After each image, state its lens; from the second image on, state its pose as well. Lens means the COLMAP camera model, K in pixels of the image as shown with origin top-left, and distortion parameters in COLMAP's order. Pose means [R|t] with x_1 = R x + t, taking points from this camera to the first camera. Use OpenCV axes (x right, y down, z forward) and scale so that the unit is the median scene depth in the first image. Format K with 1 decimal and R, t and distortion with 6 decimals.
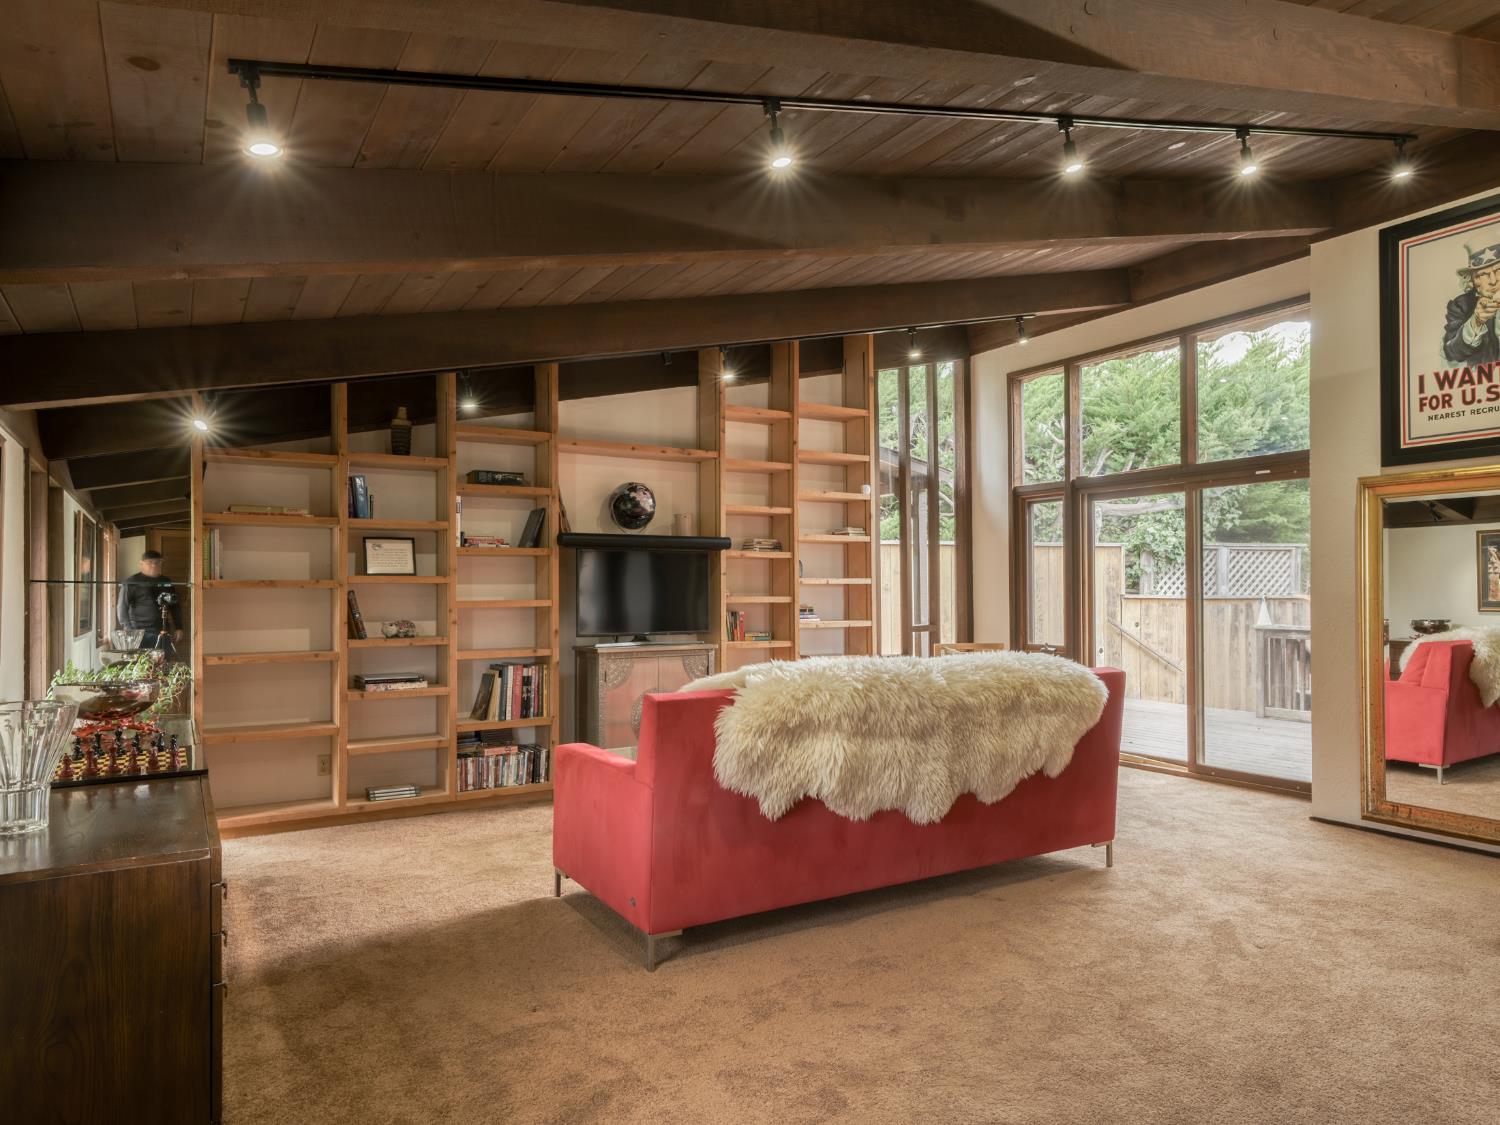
lens RADIAL K [[939.2, 0, 749.5], [0, 939.2, 575.5], [0, 0, 1]] dist [0.000518, 0.000088]
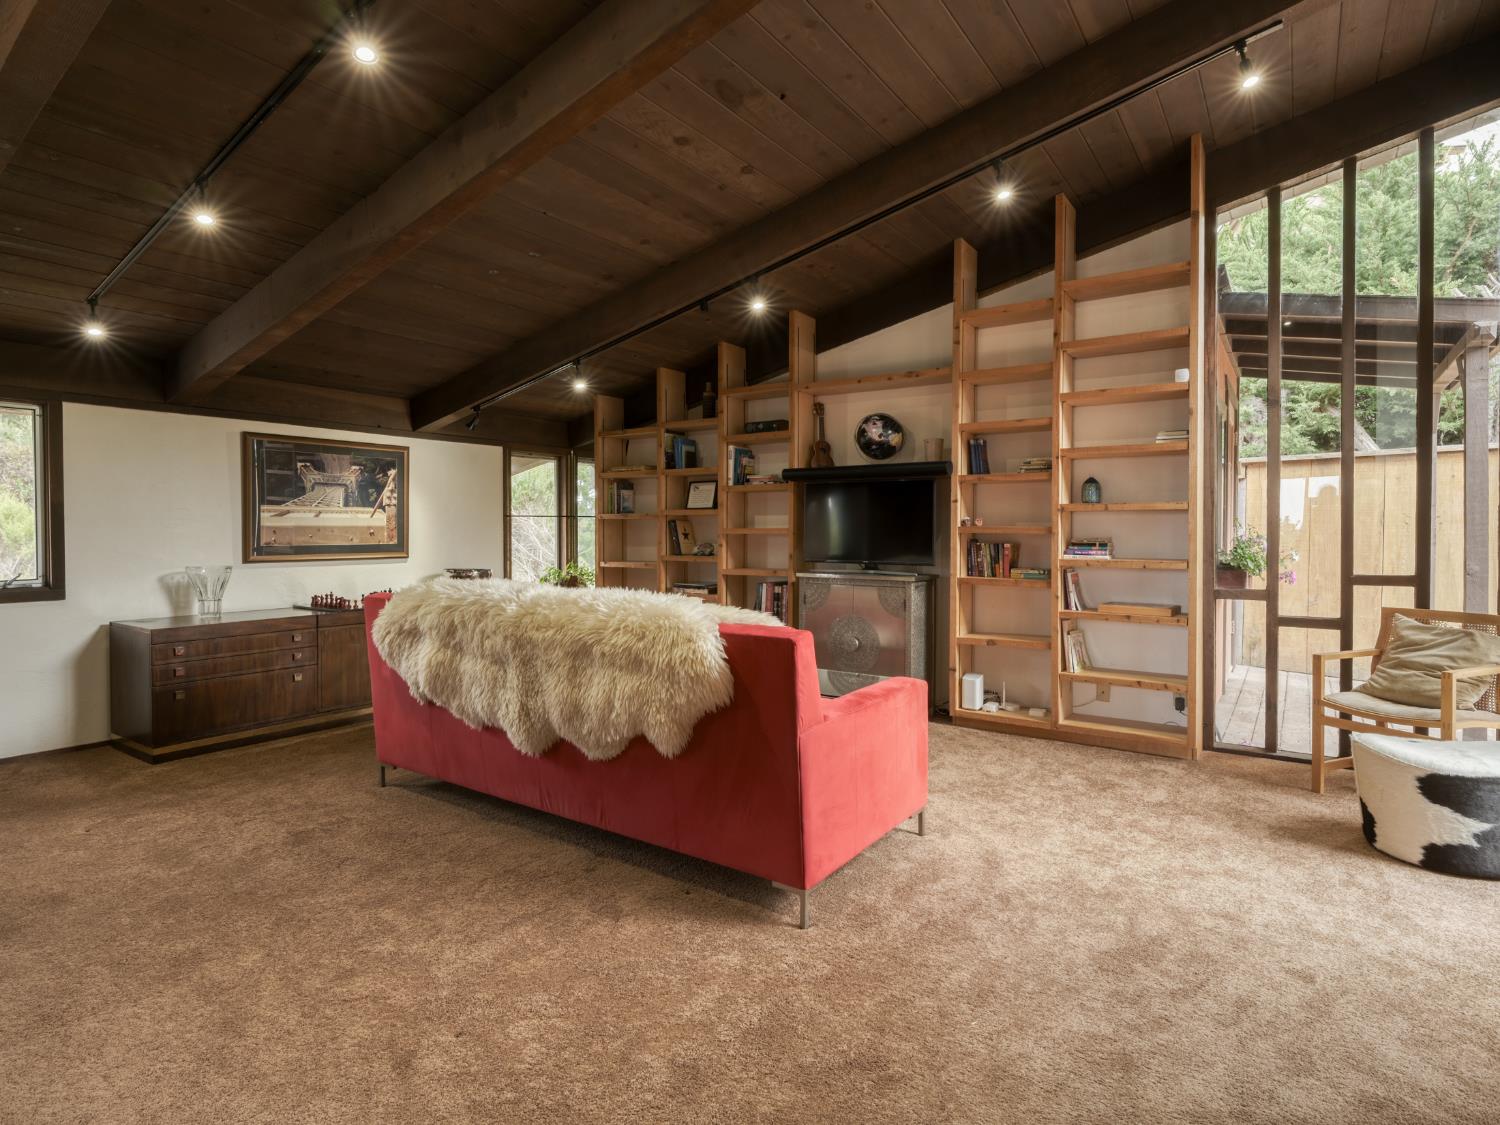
lens RADIAL K [[826.9, 0, 758.1], [0, 826.9, 518.7], [0, 0, 1]] dist [-0.002578, 0.000693]
pose [[0.399180, -0.004936, -0.916859, 0.932378], [0.016321, 0.999865, 0.001722, 0.015609], [0.916727, -0.015651, 0.399207, 0.753135]]
